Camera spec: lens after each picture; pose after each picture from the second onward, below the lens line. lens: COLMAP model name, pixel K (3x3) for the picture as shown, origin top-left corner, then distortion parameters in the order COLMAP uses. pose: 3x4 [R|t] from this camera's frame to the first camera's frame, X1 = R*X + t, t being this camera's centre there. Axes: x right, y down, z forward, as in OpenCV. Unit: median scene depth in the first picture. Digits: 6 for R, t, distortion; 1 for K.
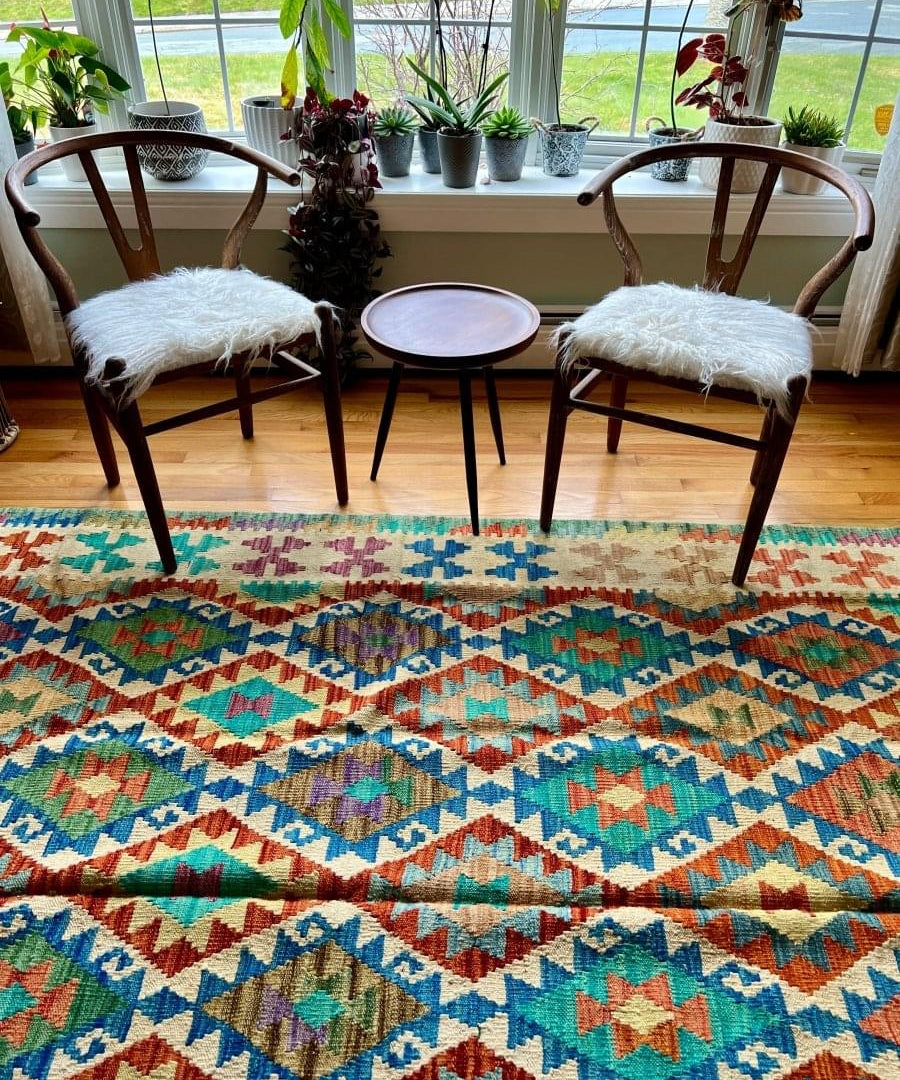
lens RADIAL K [[903.9, 0, 450.0], [0, 903.9, 540.0], [0, 0, 1]] dist [-0.008009, -0.006177]
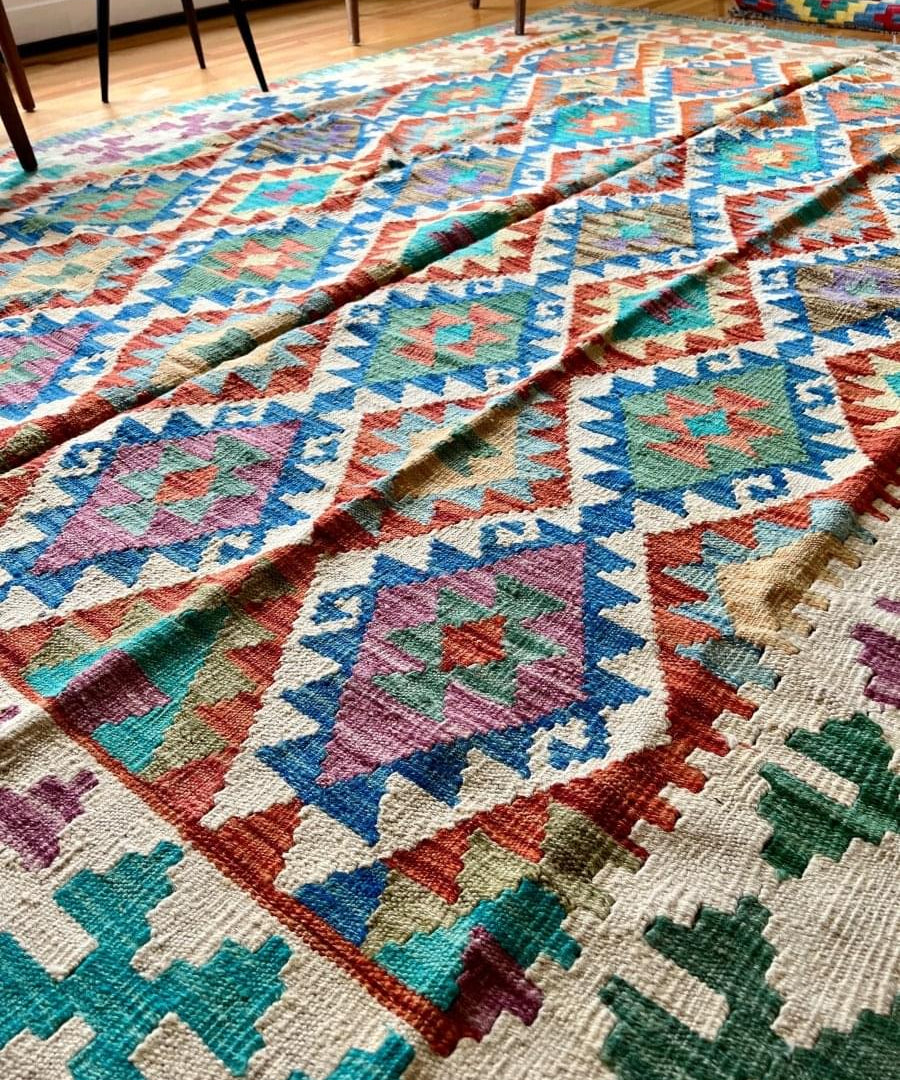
lens RADIAL K [[903.9, 0, 450.0], [0, 903.9, 540.0], [0, 0, 1]] dist [-0.008009, -0.006177]
pose [[0.640549, -0.500381, 0.582508, -0.924668], [0.465359, 0.856341, 0.223880, 0.398932], [-0.610850, 0.127669, 0.781385, 0.258633]]
